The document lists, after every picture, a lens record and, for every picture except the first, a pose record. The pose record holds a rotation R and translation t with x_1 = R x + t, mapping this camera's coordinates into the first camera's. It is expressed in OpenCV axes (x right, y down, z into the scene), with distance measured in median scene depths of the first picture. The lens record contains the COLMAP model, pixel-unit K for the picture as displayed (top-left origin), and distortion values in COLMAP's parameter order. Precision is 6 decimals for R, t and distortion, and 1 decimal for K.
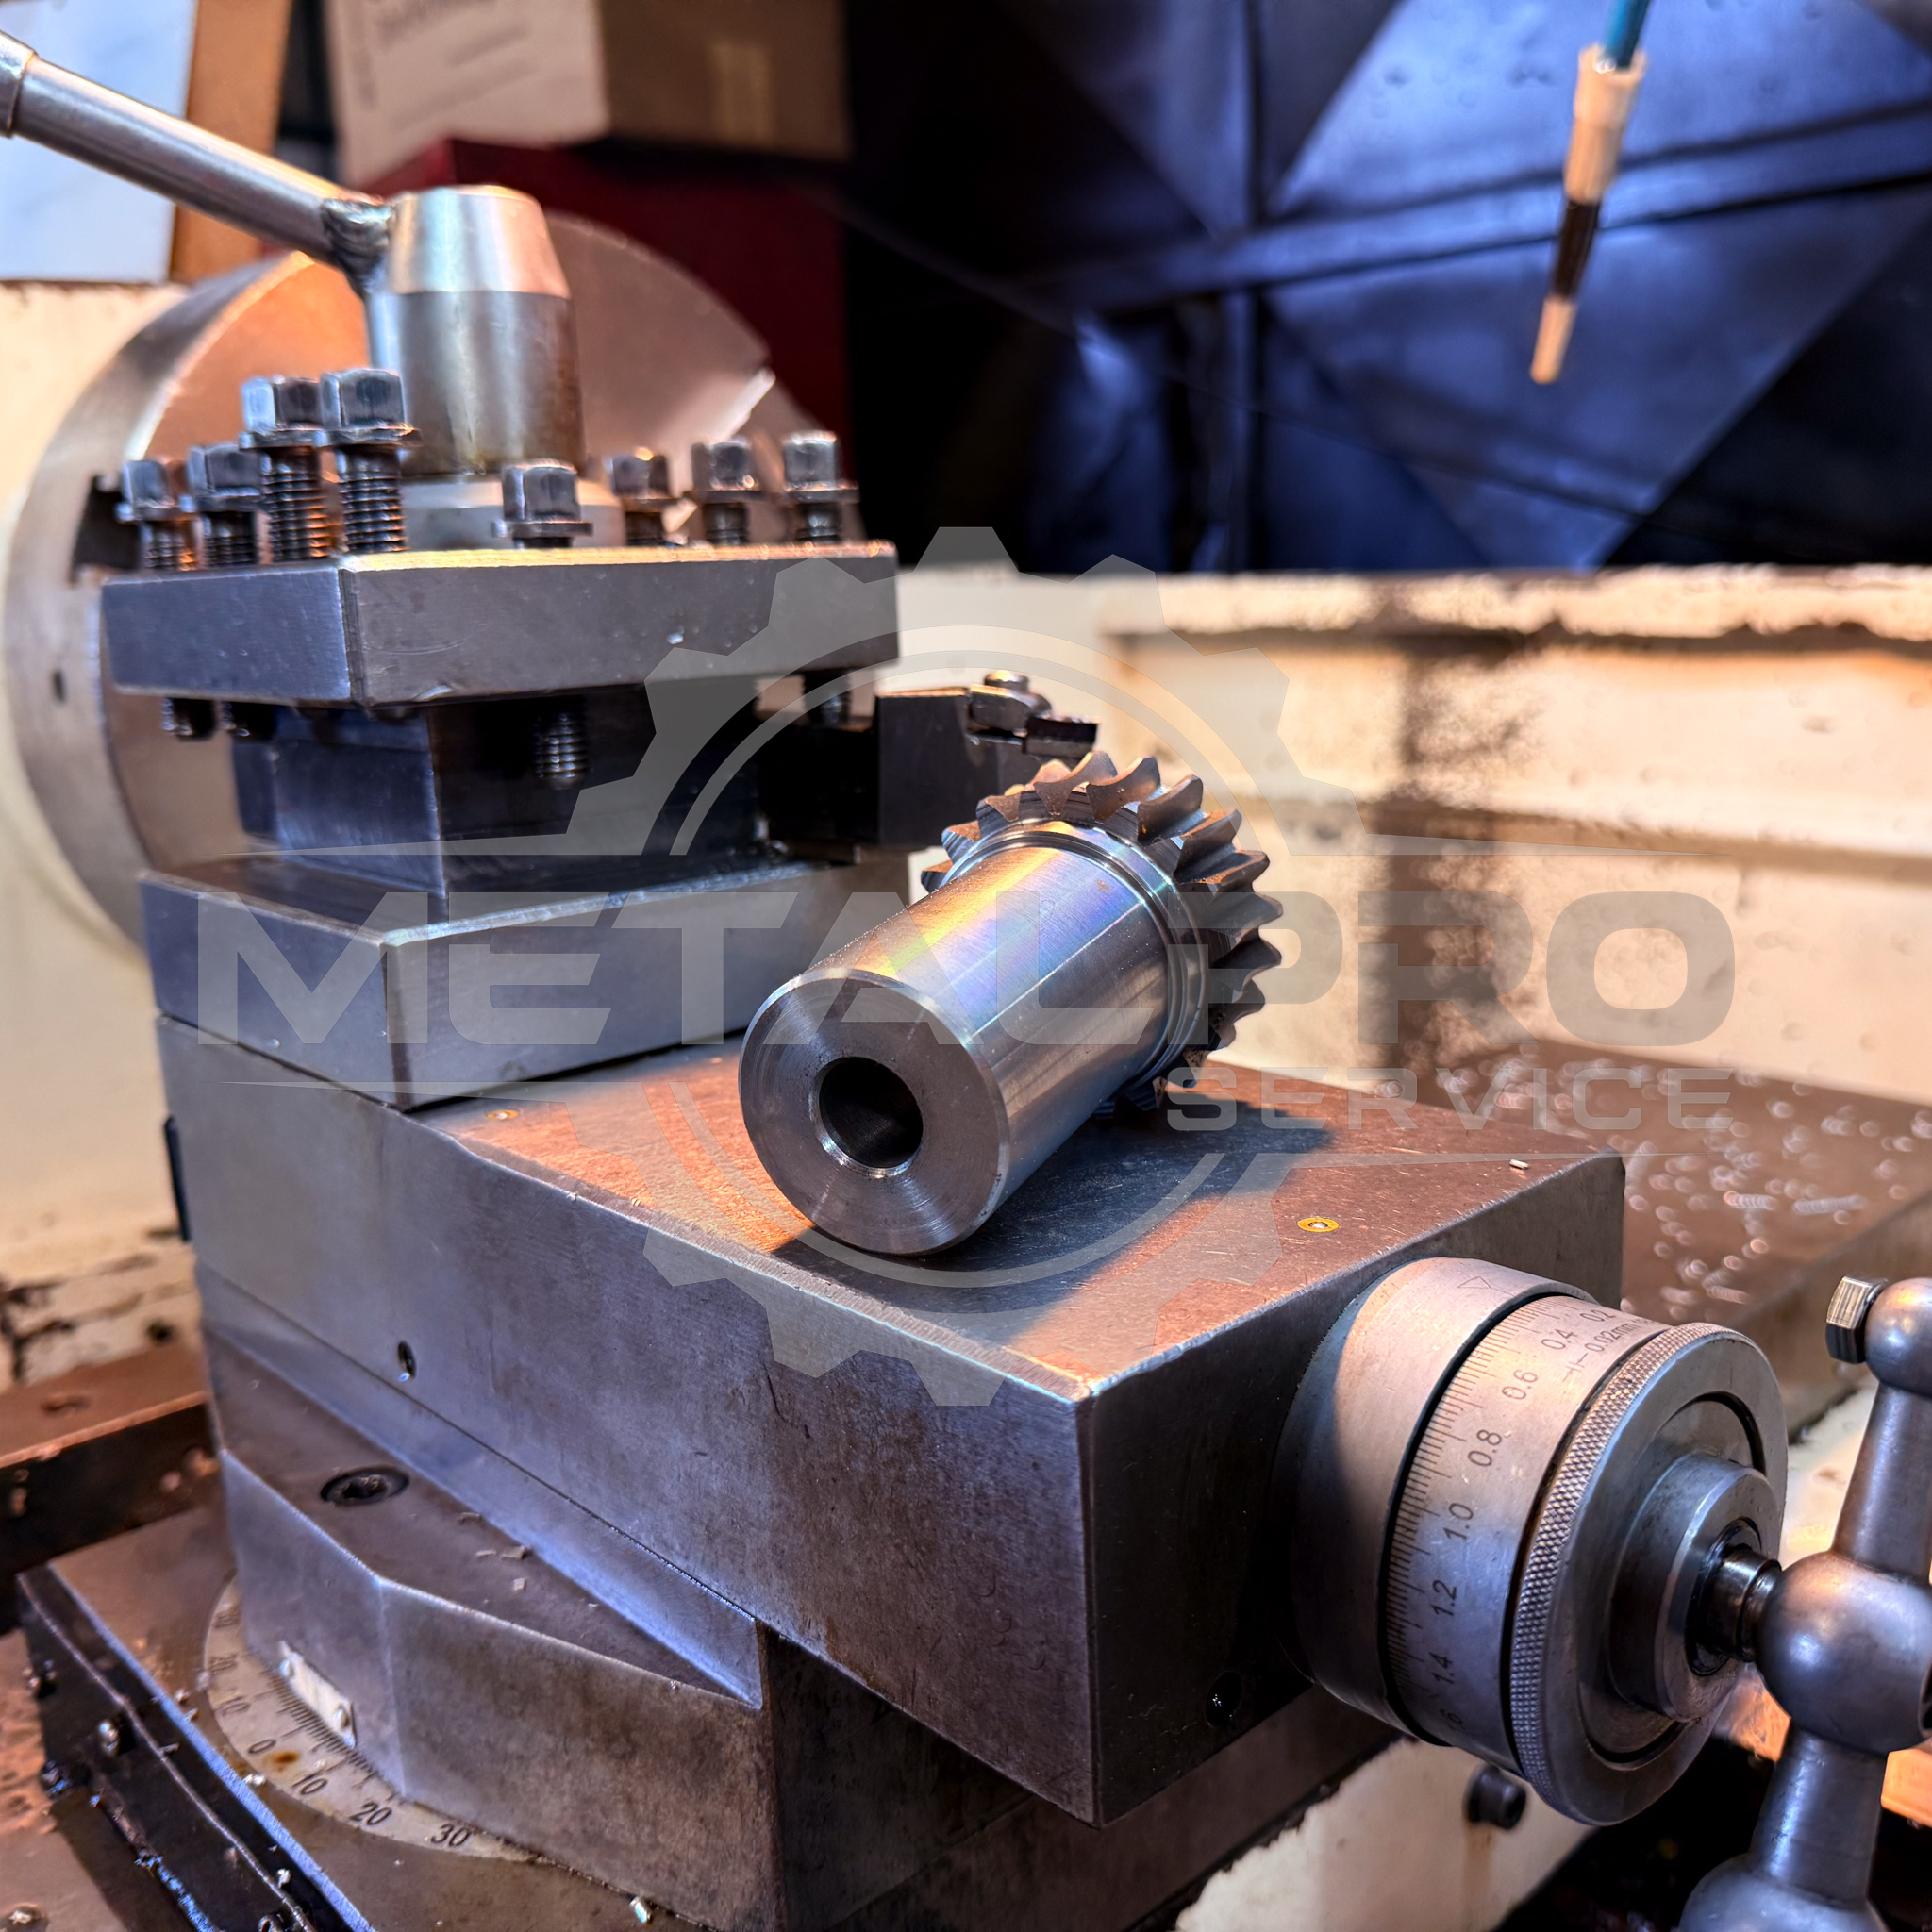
lens RADIAL K [[1839.6, 0, 965.5], [0, 1839.6, 964.7], [0, 0, 1]] dist [0.181953, -0.498276]
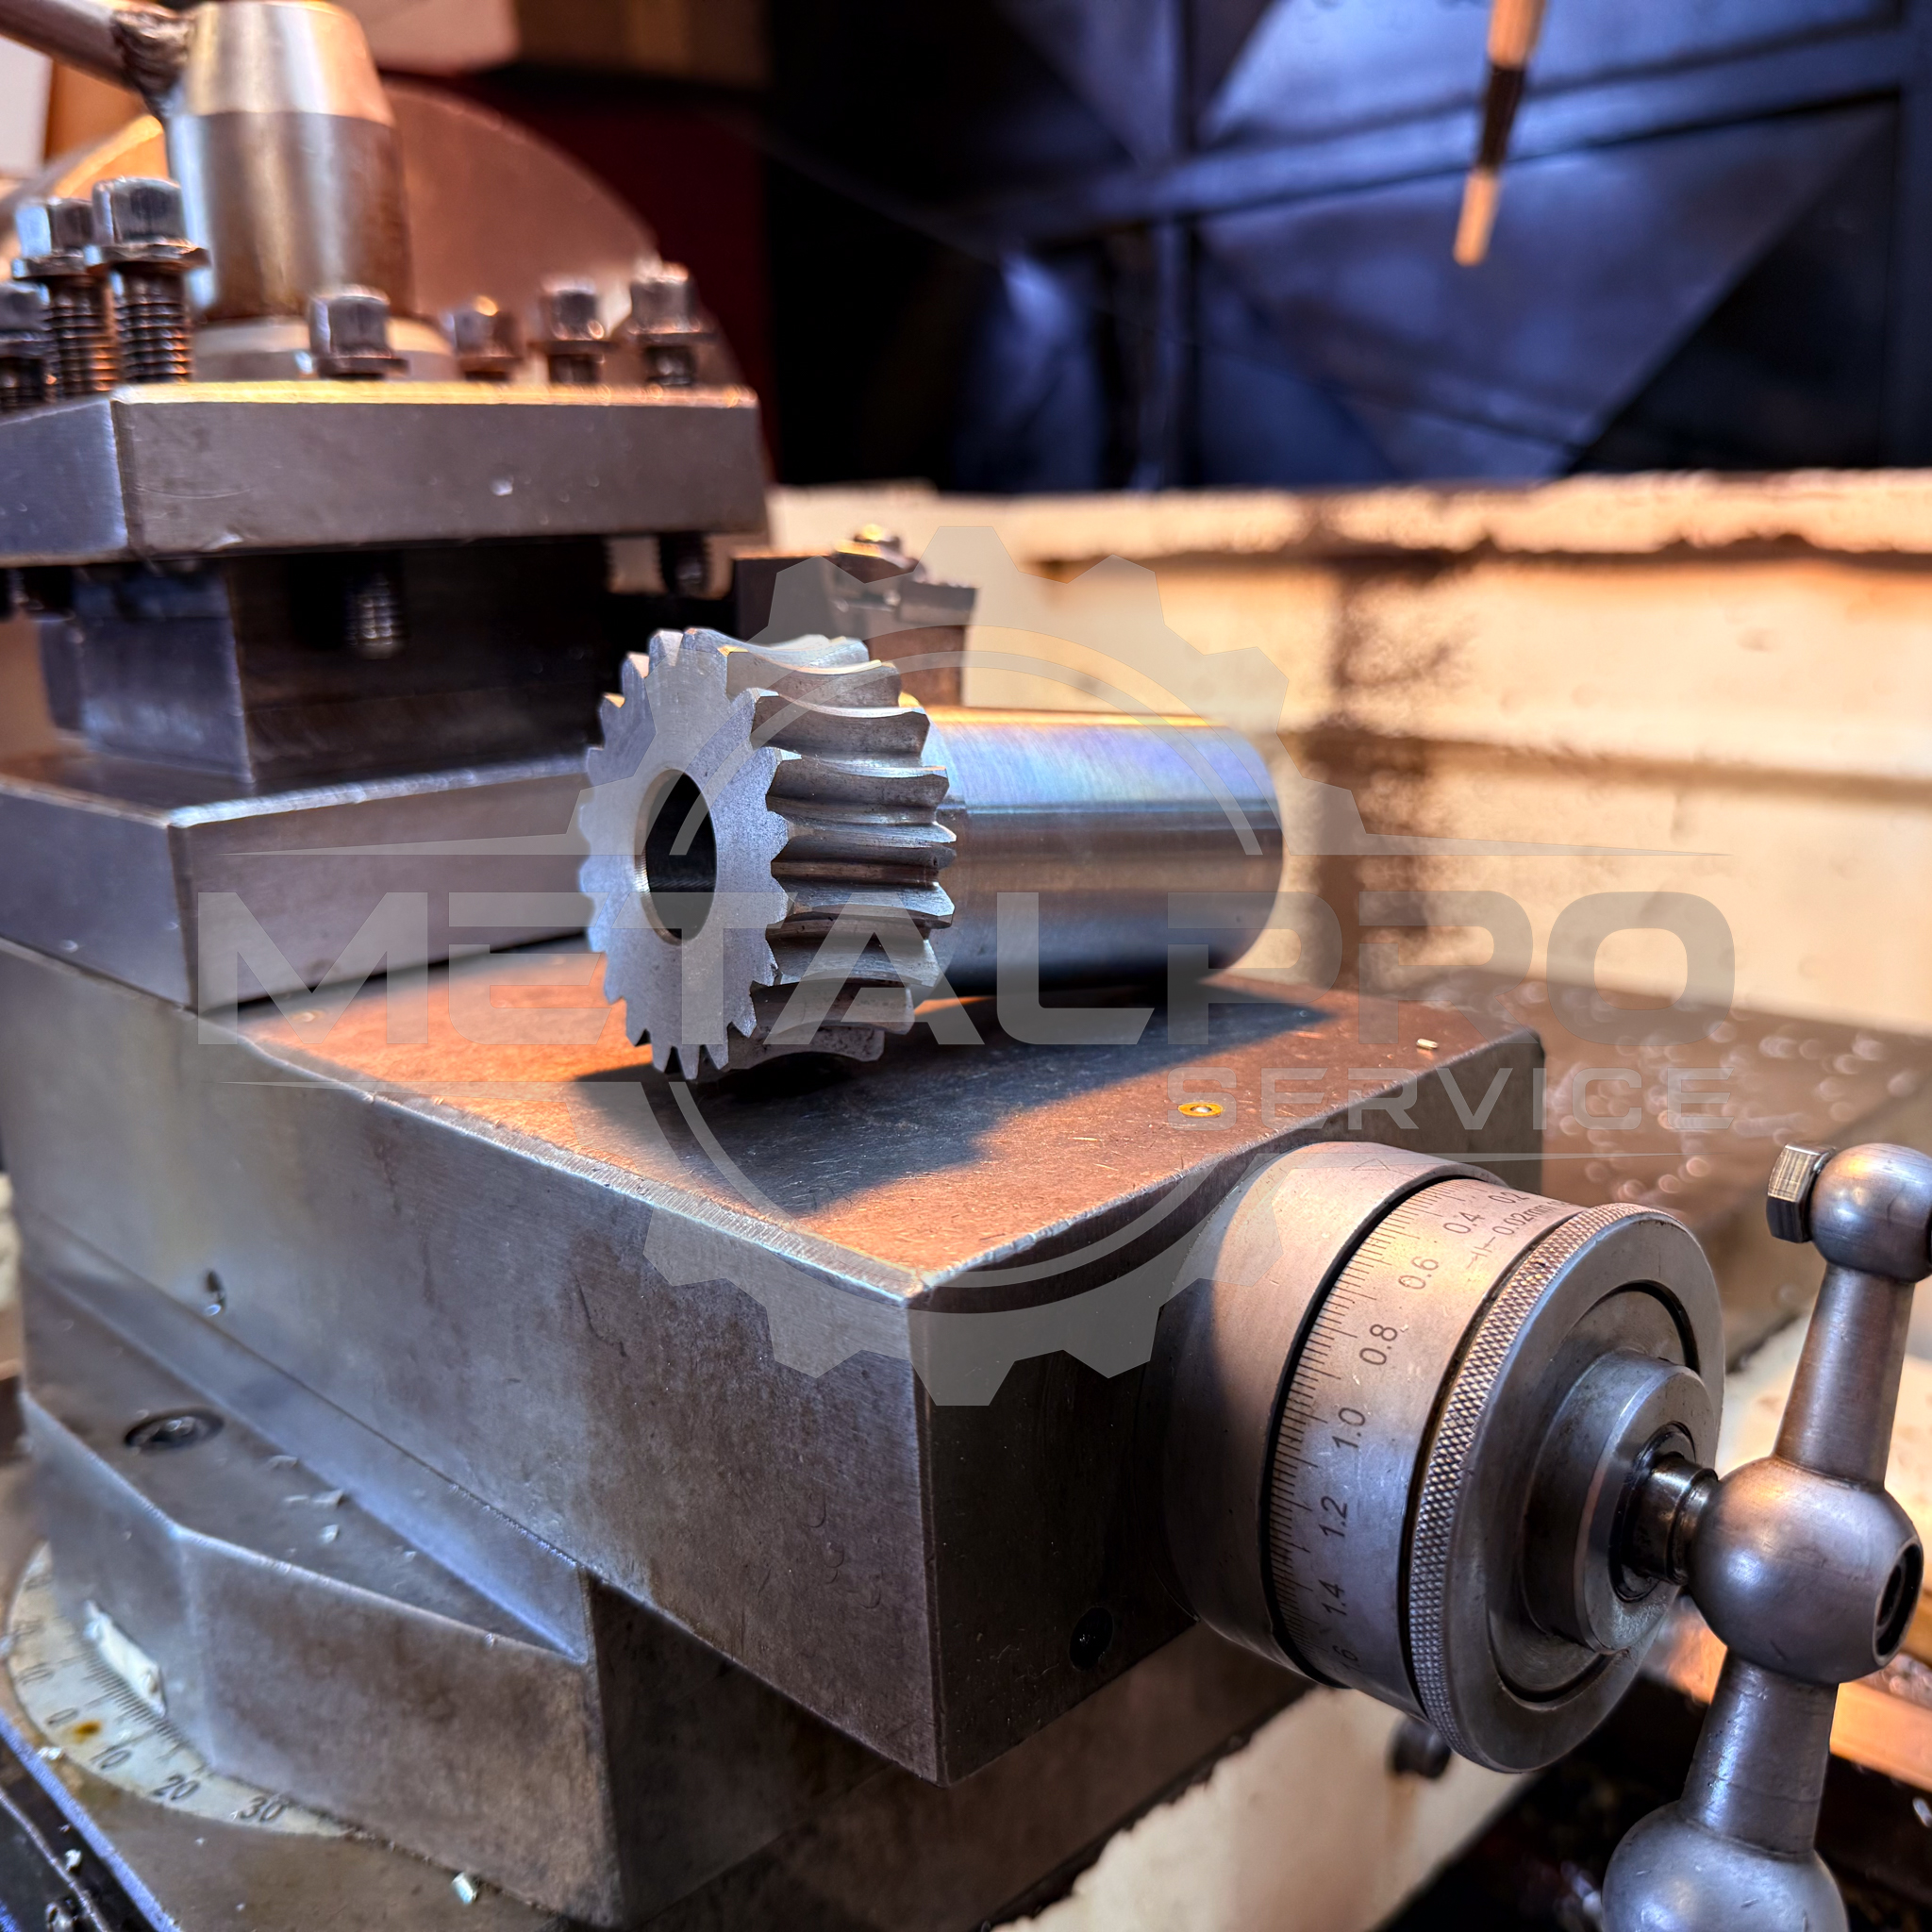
lens RADIAL K [[1854.7, 0, 962.0], [0, 1854.7, 958.3], [0, 0, 1]] dist [0.149657, -0.405651]
pose [[0.999560, -0.010298, 0.027811, 0.043703], [0.009836, 0.999812, 0.016695, 0.044294], [-0.027978, -0.016414, 0.999474, 0.094988]]
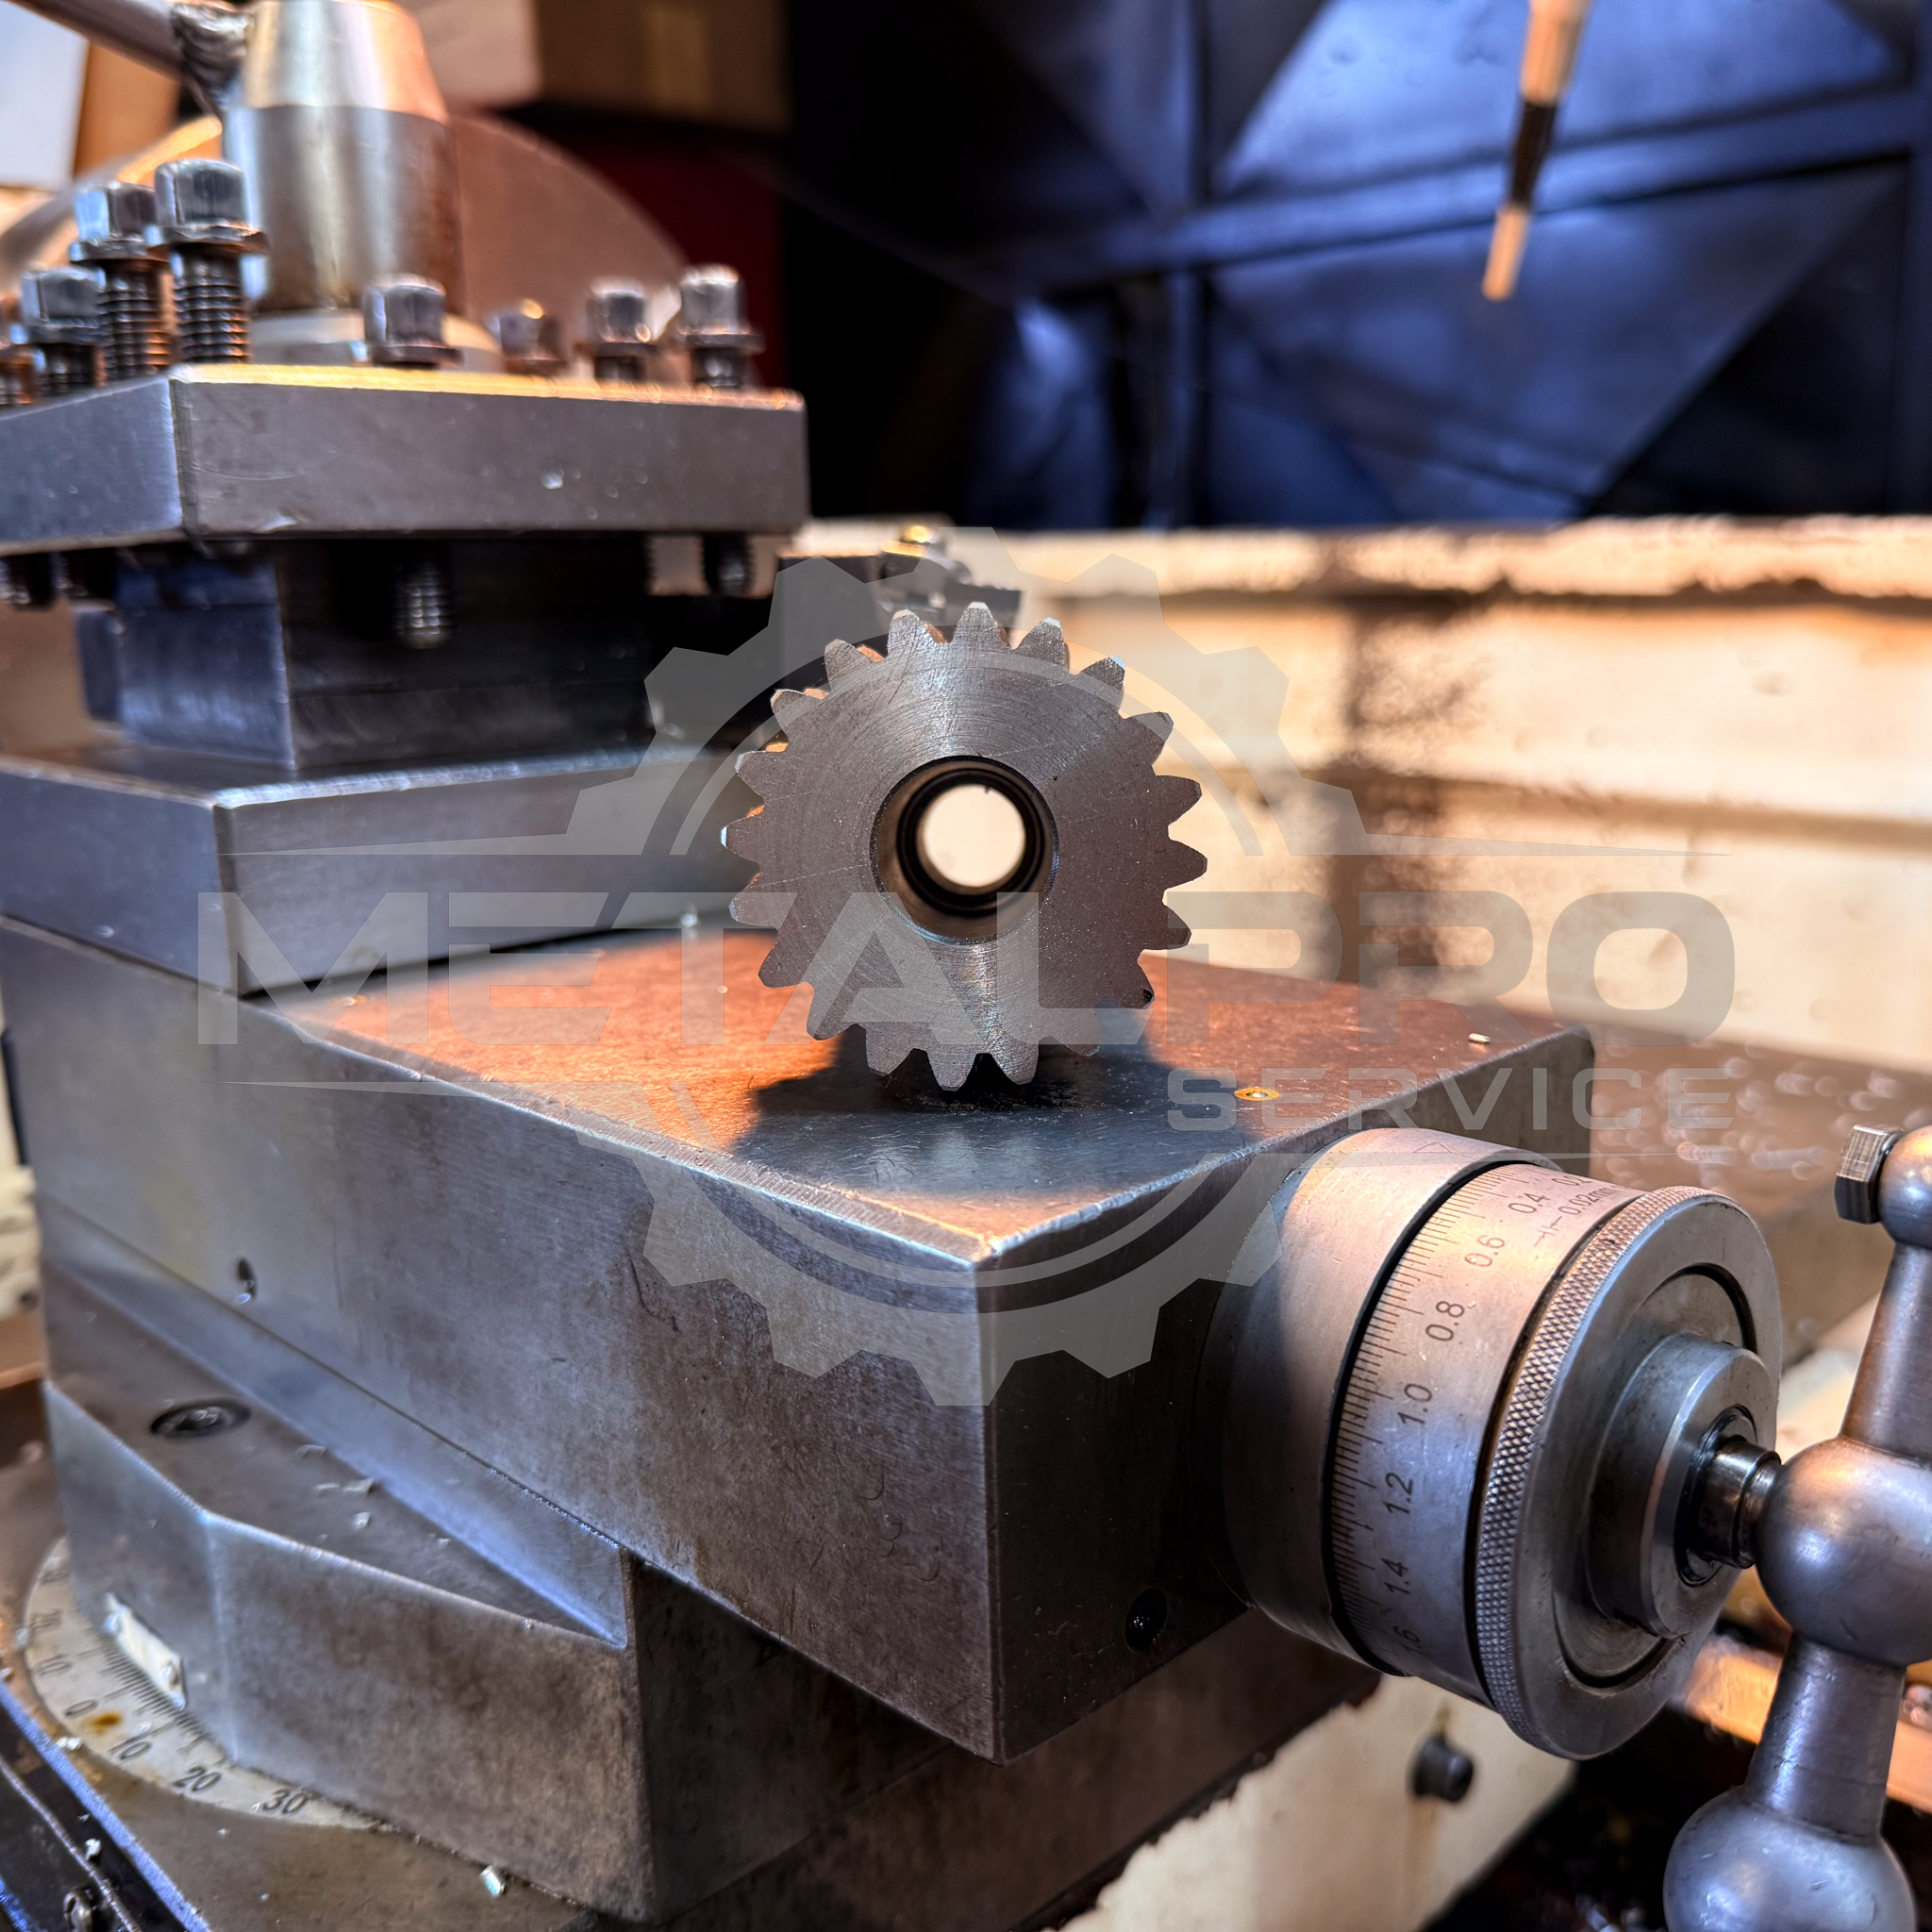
lens RADIAL K [[1852.7, 0, 969.7], [0, 1852.7, 968.9], [0, 0, 1]] dist [0.158656, -0.435596]
pose [[0.999387, 0.007248, 0.034248, 0.018359], [-0.007143, 0.999969, -0.003177, 0.071739], [-0.034270, 0.002930, 0.999408, 0.097332]]
